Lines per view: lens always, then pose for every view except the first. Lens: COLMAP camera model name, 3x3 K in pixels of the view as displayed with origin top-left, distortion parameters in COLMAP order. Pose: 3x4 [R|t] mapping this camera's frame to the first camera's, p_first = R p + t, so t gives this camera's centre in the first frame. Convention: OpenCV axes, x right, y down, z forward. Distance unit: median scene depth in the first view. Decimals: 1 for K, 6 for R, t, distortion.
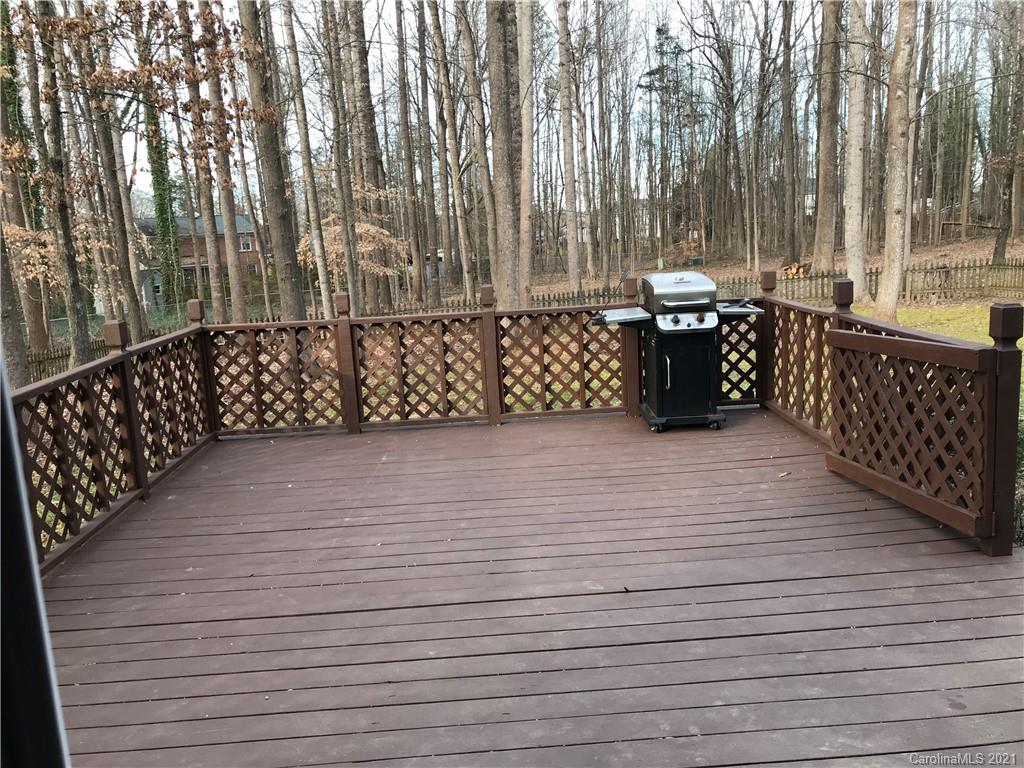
lens RADIAL K [[832.1, 0, 512.0], [0, 832.1, 384.0], [0, 0, 1]] dist [0.066060, -0.000743]
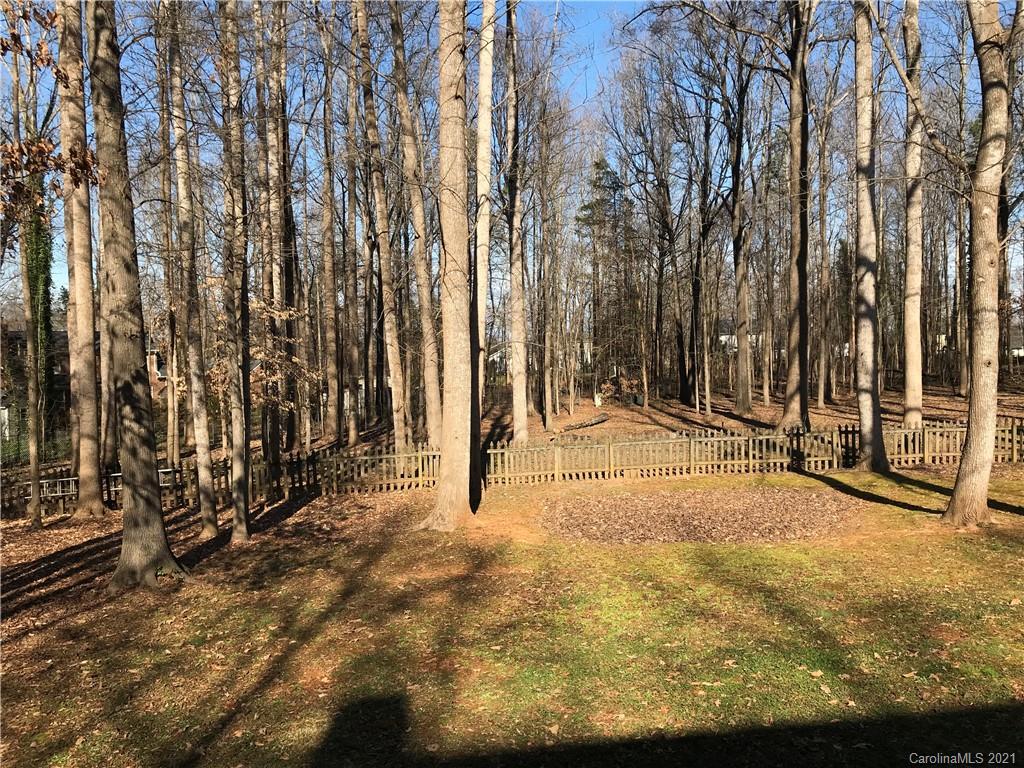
lens RADIAL K [[838.6, 0, 532.7], [0, 838.6, 381.0], [0, 0, 1]] dist [0.006172, 0.000475]
pose [[0.992452, 0.030424, 0.118799, -0.089015], [-0.011916, 0.988077, -0.153499, -0.179144], [-0.122053, 0.150925, 0.980981, 0.825985]]
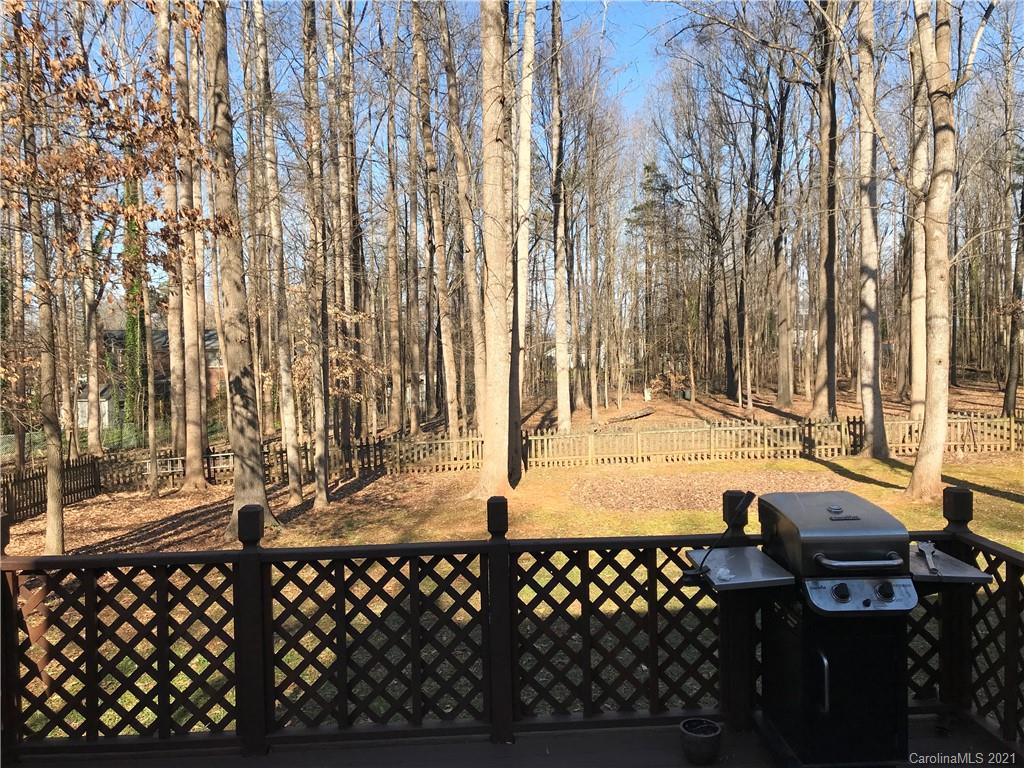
lens RADIAL K [[838.6, 0, 532.7], [0, 838.6, 381.0], [0, 0, 1]] dist [0.006172, 0.000475]
pose [[0.998458, 0.030882, 0.046138, -0.033933], [-0.023799, 0.988871, -0.146861, -0.112582], [-0.050160, 0.145536, 0.988081, 0.385000]]
